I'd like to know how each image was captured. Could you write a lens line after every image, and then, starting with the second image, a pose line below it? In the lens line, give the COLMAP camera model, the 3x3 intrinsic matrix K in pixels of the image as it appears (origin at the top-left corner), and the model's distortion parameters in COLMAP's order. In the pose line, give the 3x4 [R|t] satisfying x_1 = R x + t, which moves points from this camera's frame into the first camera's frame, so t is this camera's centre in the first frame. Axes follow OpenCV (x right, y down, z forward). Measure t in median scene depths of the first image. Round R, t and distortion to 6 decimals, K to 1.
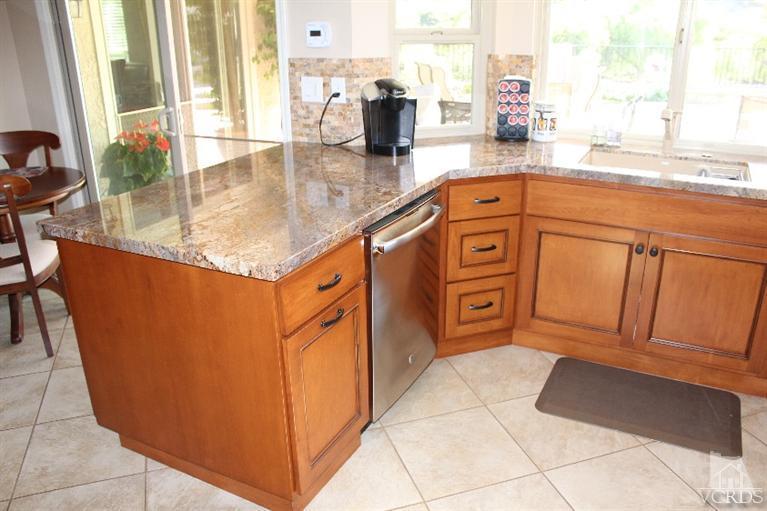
lens RADIAL K [[628.5, 0, 383.5], [0, 628.5, 255.5], [0, 0, 1]] dist [-0.168915, 0.155178]
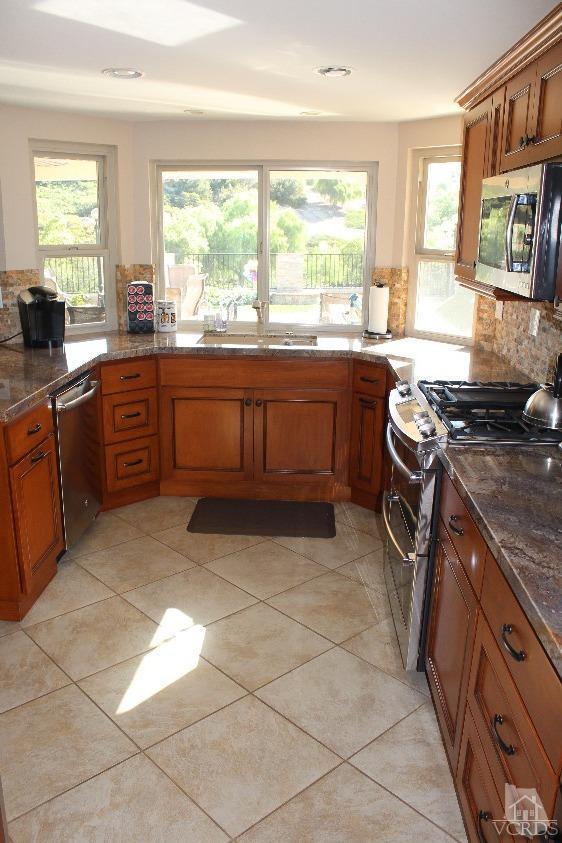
lens RADIAL K [[690.8, 0, 260.6], [0, 690.8, 403.5], [0, 0, 1]] dist [-0.168915, 0.155178]
pose [[0.916909, -0.080440, 0.390905, -0.134197], [0.125015, 0.988072, -0.089911, 0.117918], [-0.379010, 0.131309, 0.916029, -0.356532]]
